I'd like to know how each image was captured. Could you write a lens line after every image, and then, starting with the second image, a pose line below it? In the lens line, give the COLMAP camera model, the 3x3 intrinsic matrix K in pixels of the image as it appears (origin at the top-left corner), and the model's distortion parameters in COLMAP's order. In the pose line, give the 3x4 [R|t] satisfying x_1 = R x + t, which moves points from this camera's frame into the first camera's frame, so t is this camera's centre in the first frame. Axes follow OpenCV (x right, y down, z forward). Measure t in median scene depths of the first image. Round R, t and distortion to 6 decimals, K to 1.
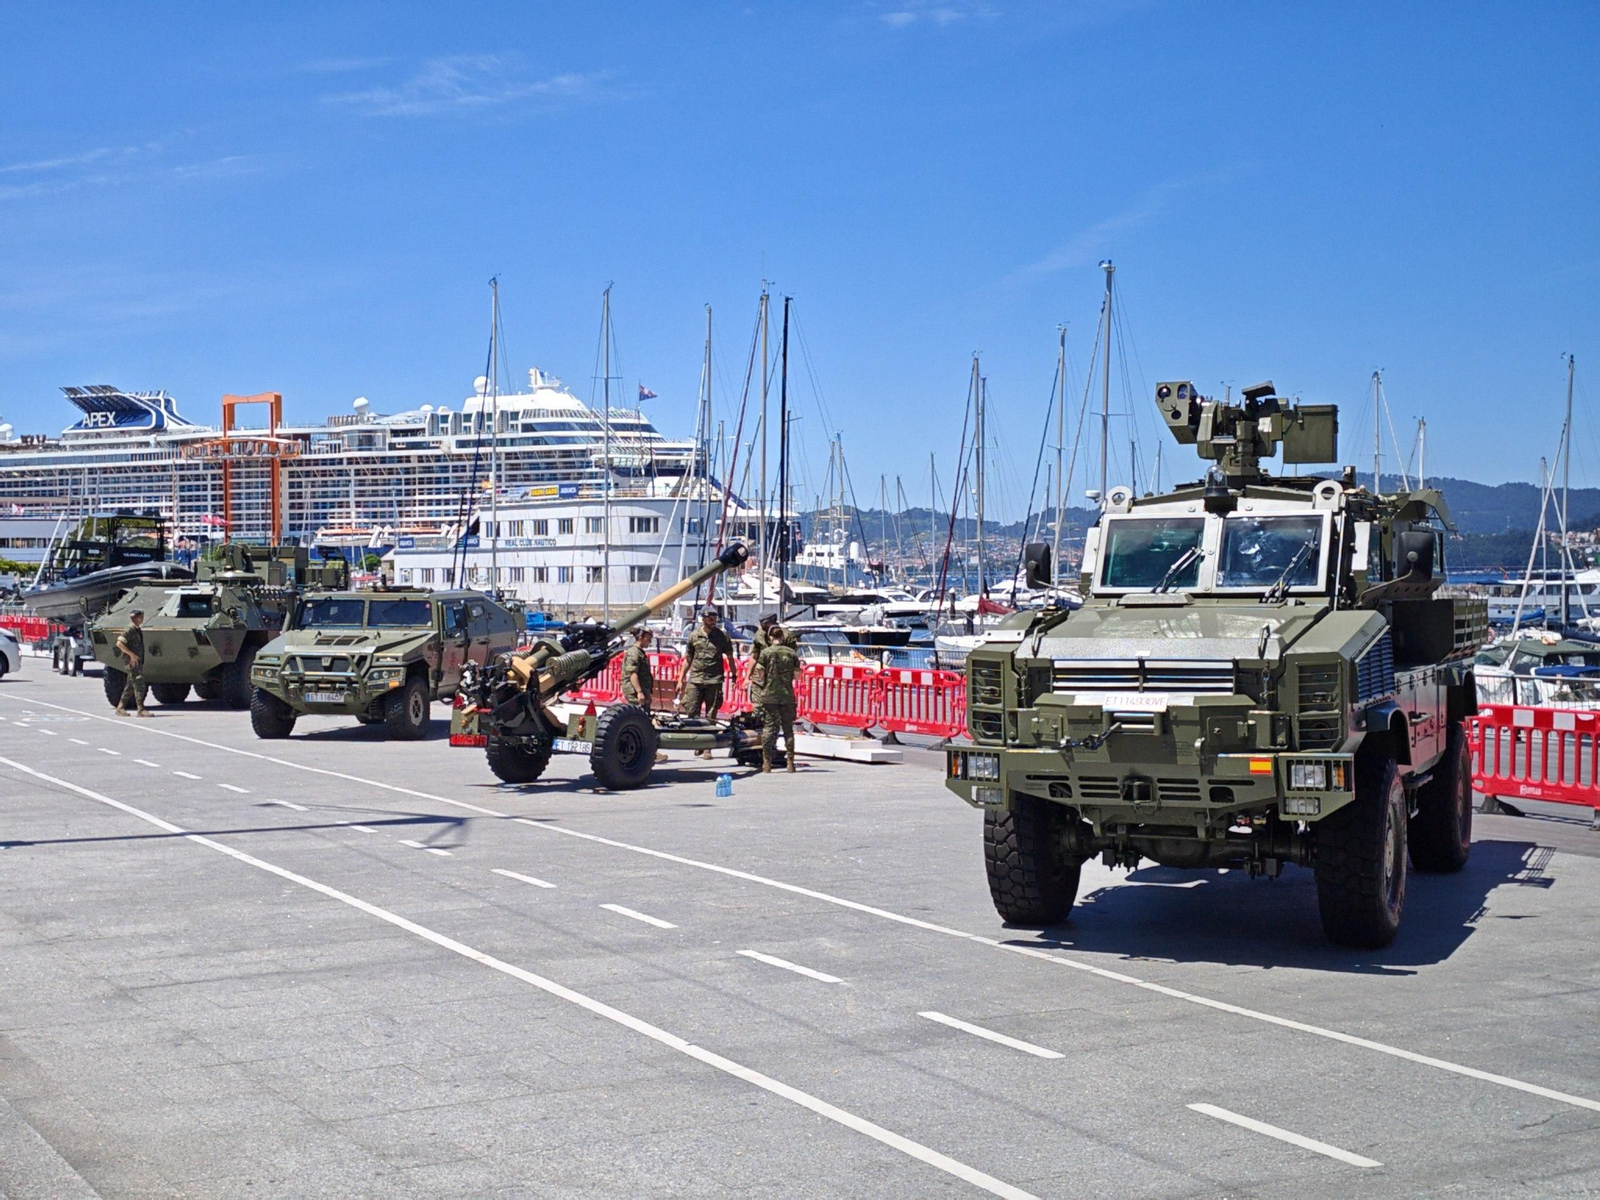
lens RADIAL K [[2107.7, 0, 780.7], [0, 2107.7, 604.0], [0, 0, 1]] dist [0.232279, -0.750107]
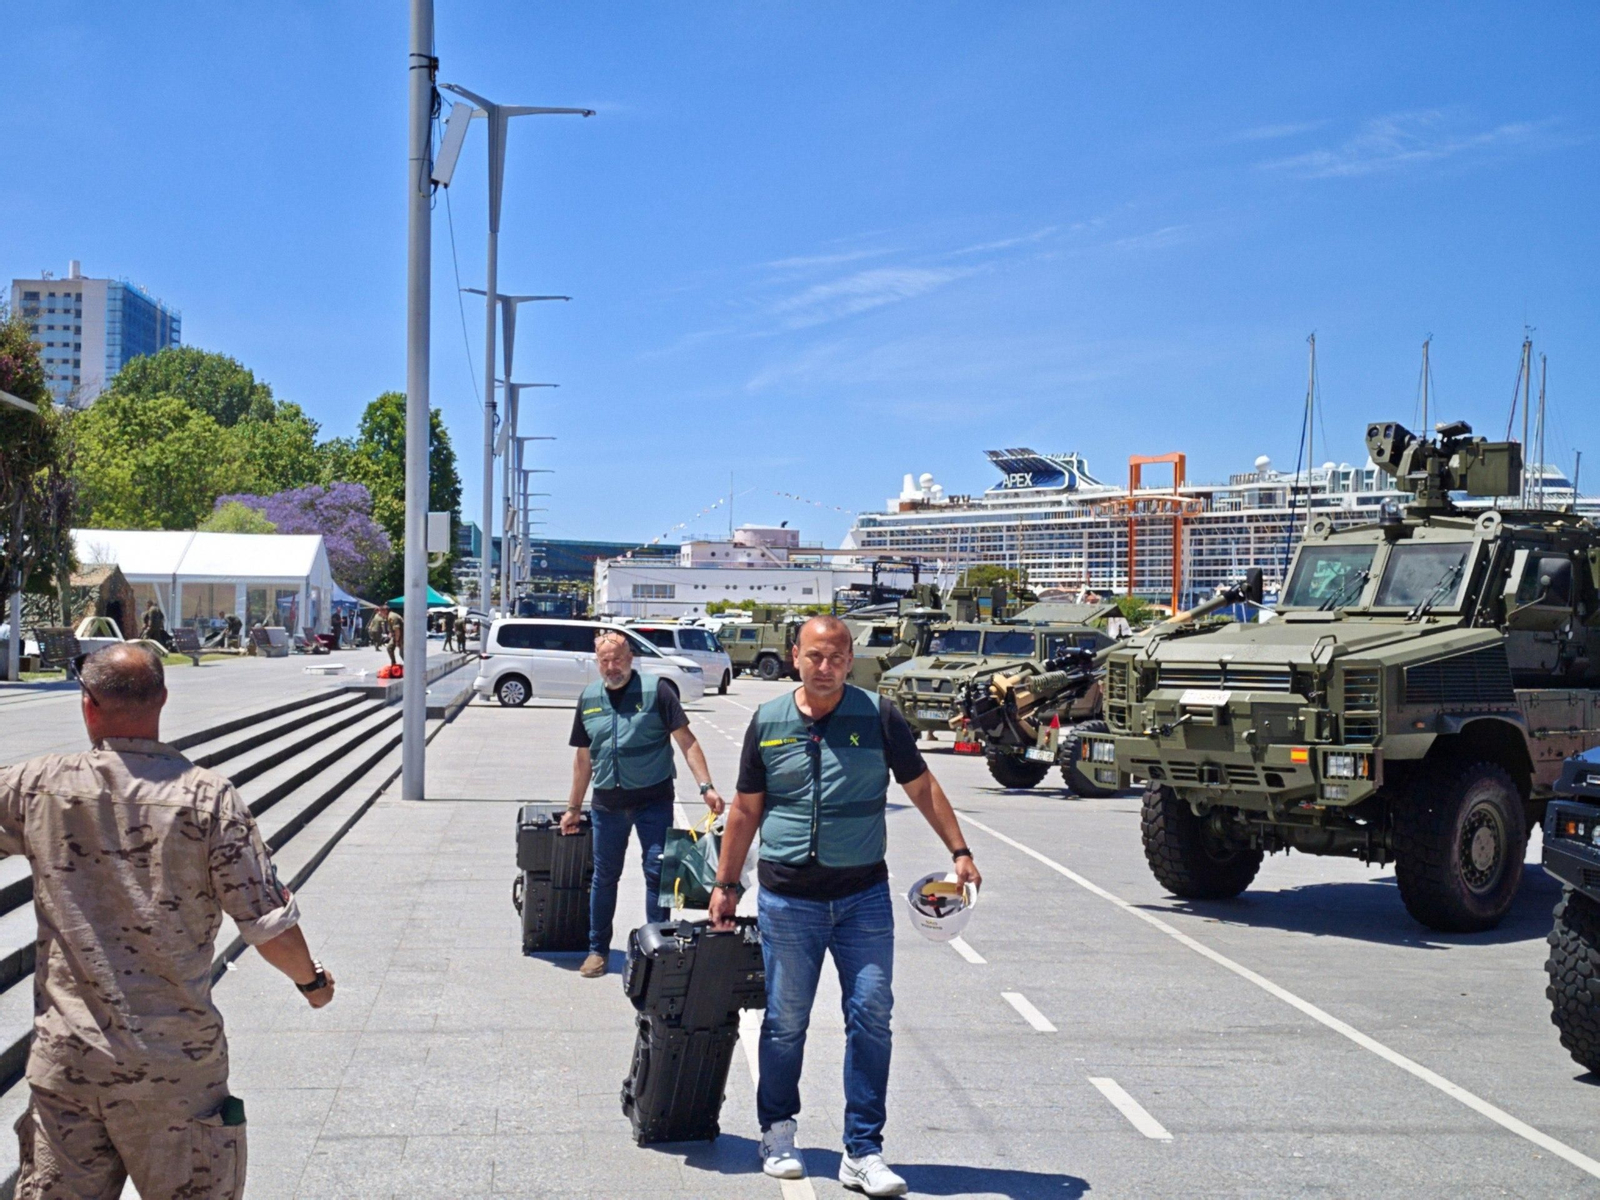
lens RADIAL K [[2129.6, 0, 800.0], [0, 2129.6, 600.0], [0, 0, 1]] dist [-0.031982, -0.050259]
pose [[0.910729, 0.016616, -0.412670, 0.147813], [-0.028852, 0.999309, -0.023437, 0.008868], [0.411995, 0.033251, 0.910579, -0.049926]]
